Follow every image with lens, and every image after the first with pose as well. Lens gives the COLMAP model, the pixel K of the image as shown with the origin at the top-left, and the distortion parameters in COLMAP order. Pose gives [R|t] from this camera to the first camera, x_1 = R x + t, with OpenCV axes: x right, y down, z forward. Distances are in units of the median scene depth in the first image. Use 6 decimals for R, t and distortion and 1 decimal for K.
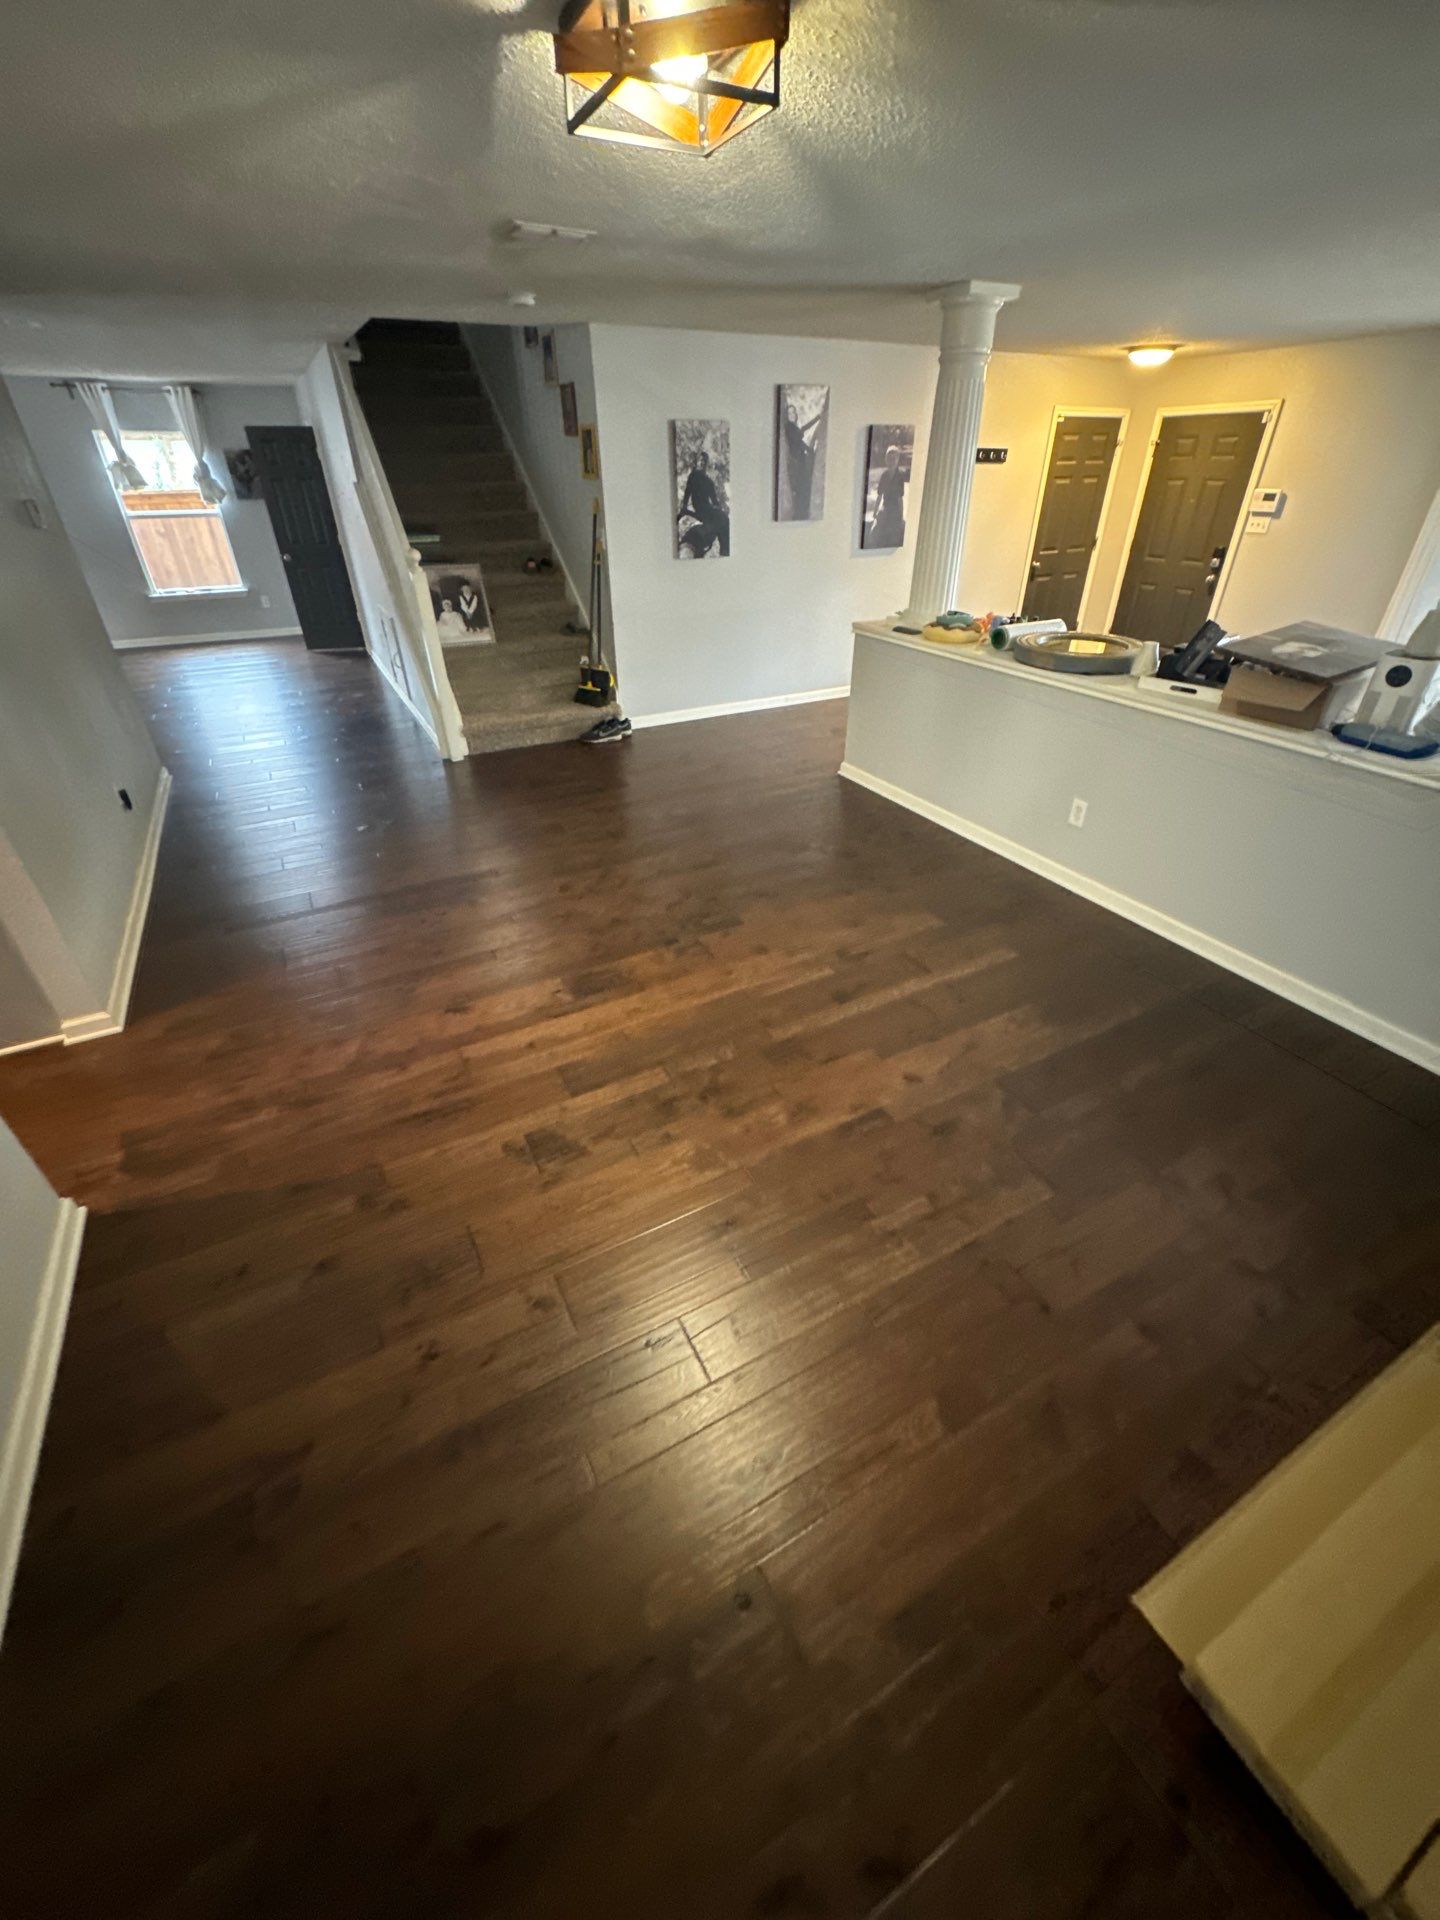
lens RADIAL K [[768.3, 0, 722.7], [0, 768.3, 955.1], [0, 0, 1]] dist [0.006732, -0.002048]
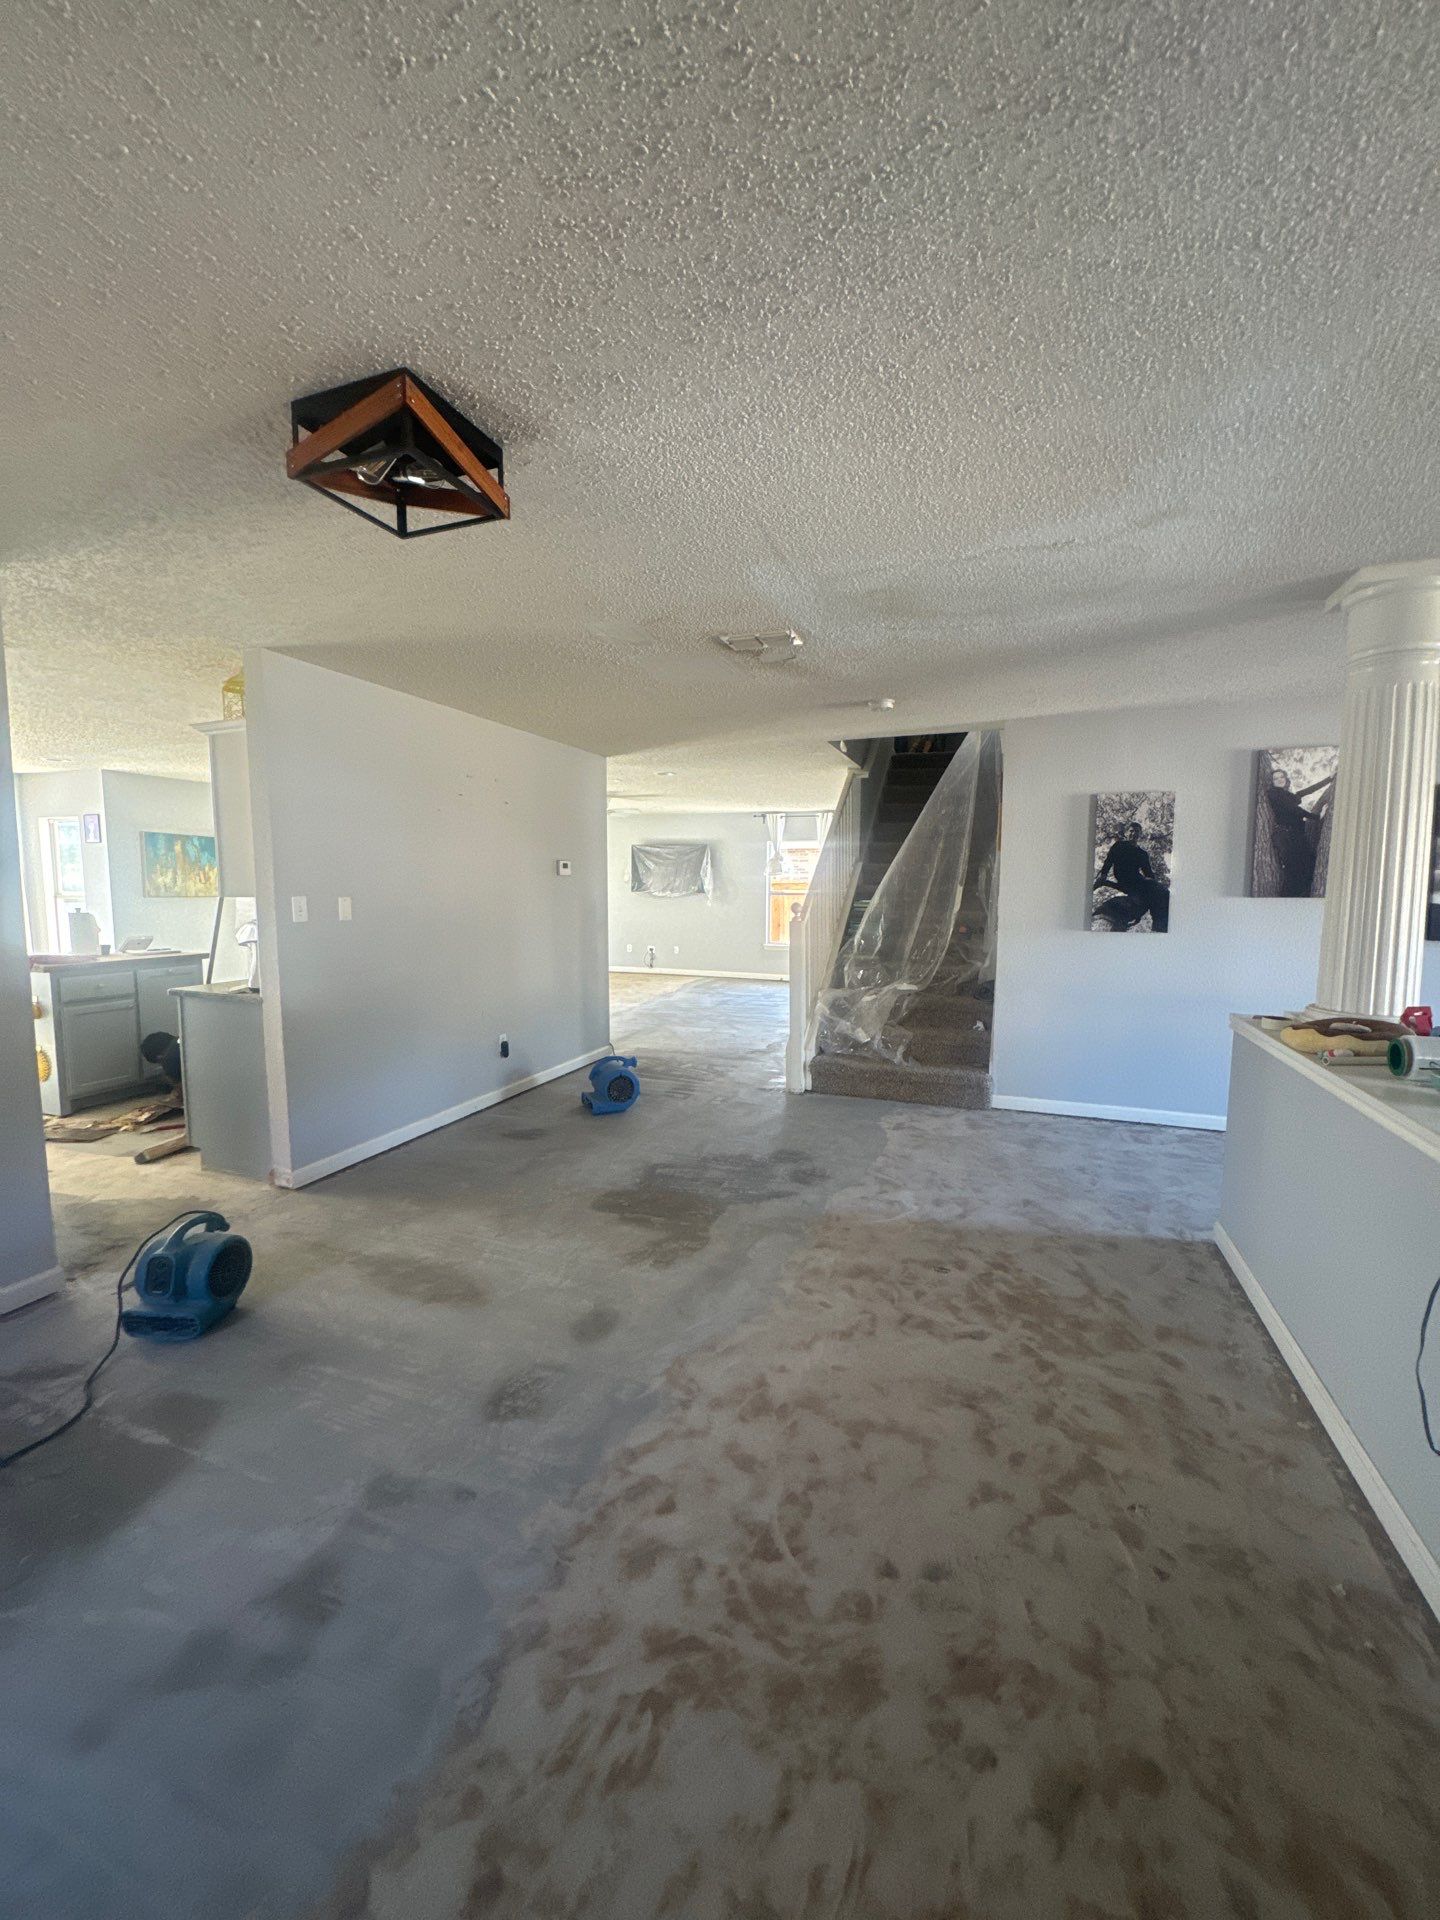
lens RADIAL K [[768.3, 0, 723.2], [0, 768.3, 955.2], [0, 0, 1]] dist [0.006732, -0.002048]
pose [[0.659356, 0.079670, -0.747598, 0.318272], [-0.411225, 0.870659, -0.269902, -0.100743], [0.629400, 0.485393, 0.606836, 0.254073]]
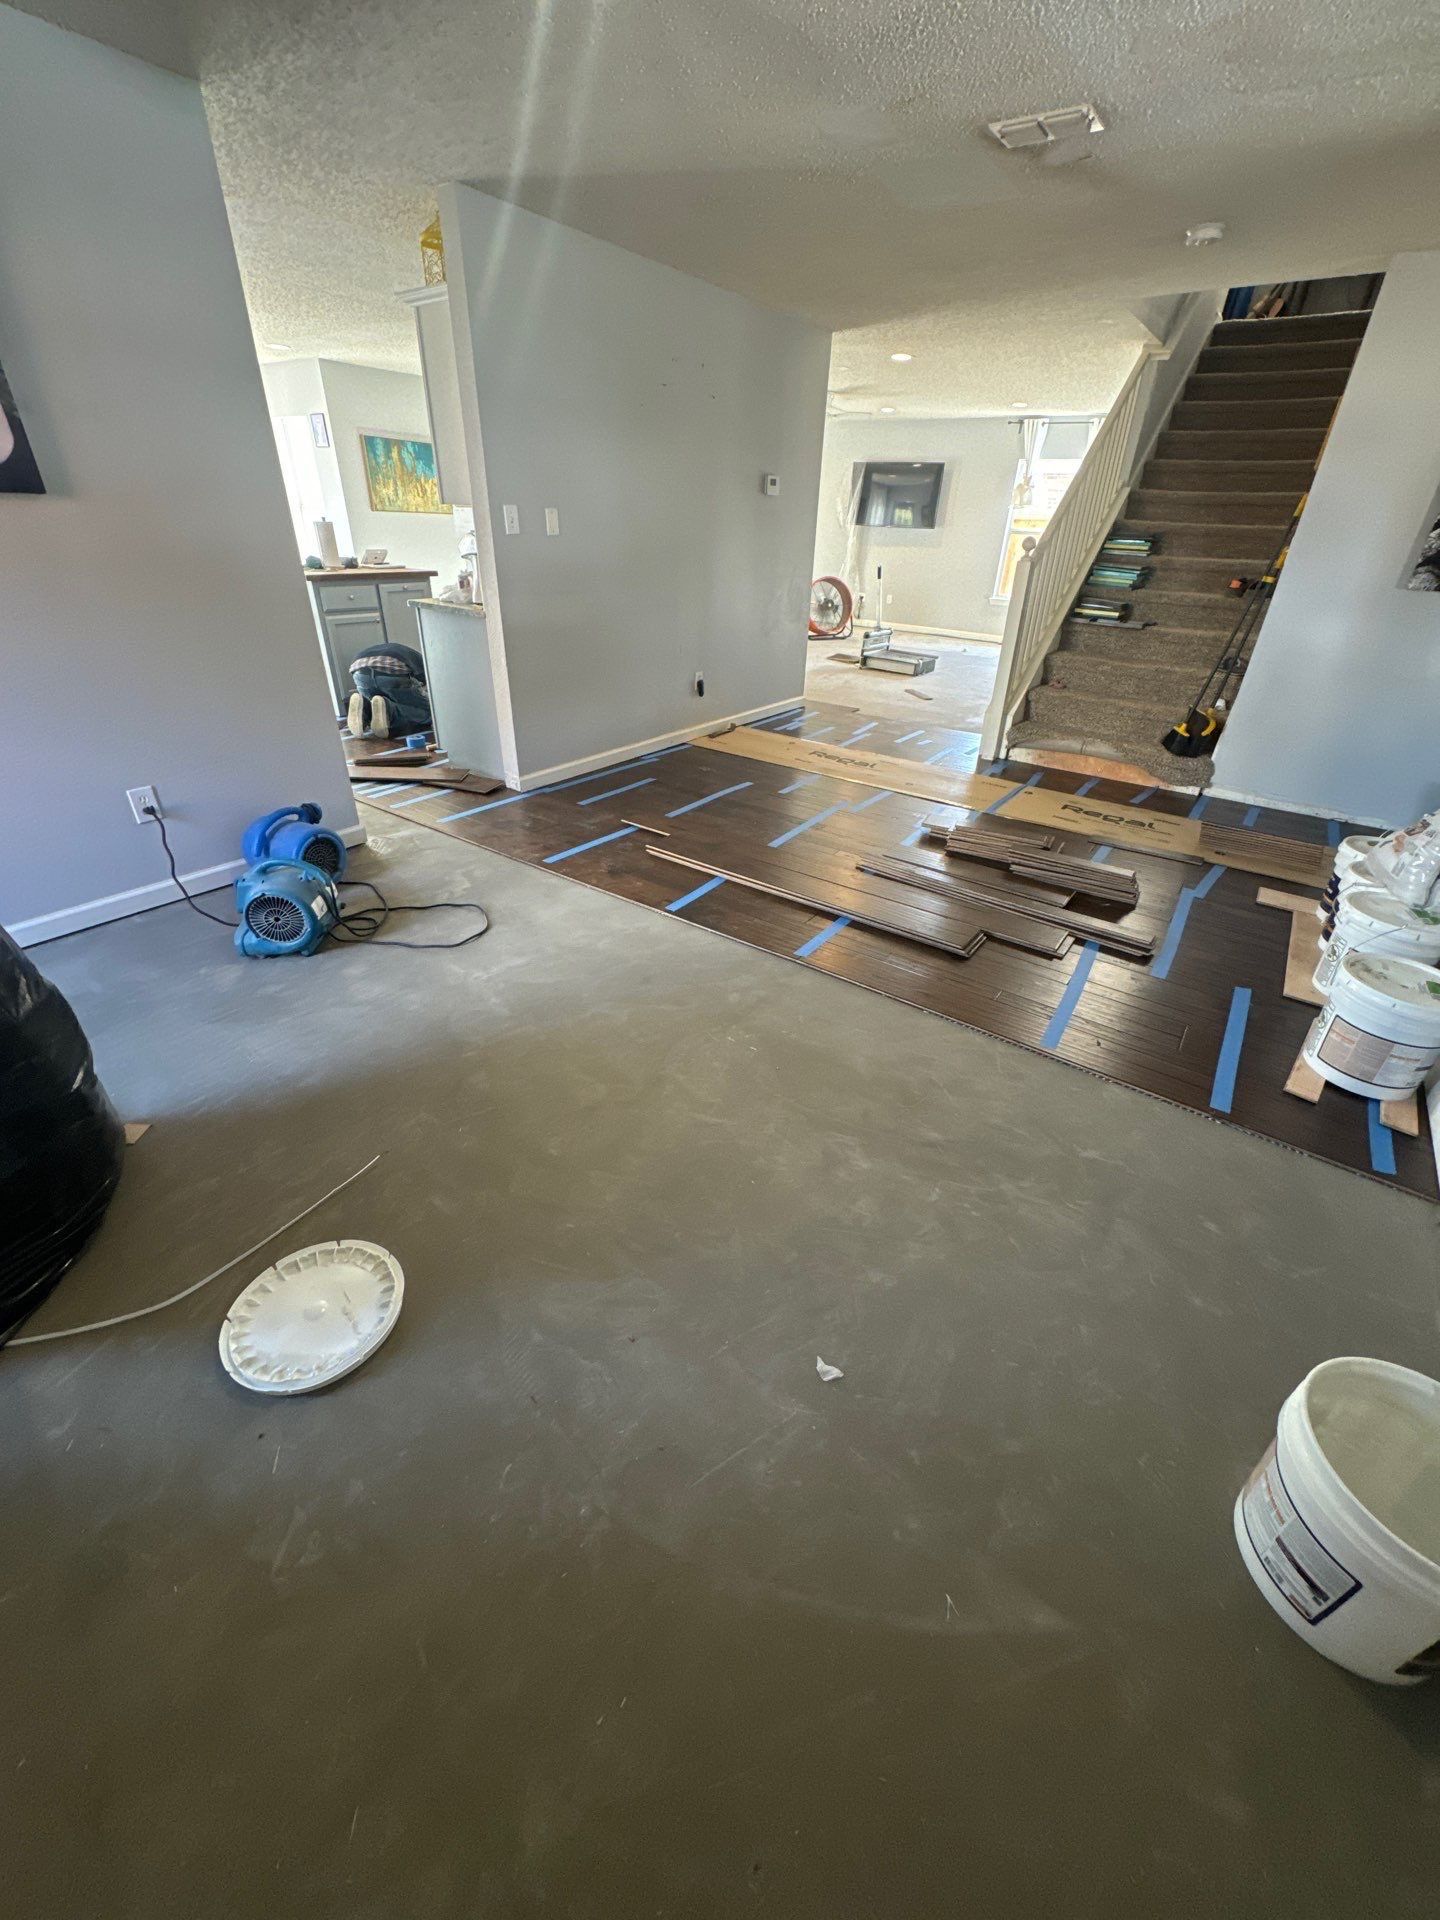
lens RADIAL K [[768.3, 0, 721.9], [0, 768.3, 952.2], [0, 0, 1]] dist [0.006732, -0.002048]
pose [[0.440017, 0.464187, -0.768710, 0.357233], [-0.513358, 0.832389, 0.208788, -0.083465], [0.736782, 0.302753, 0.604560, 0.249528]]
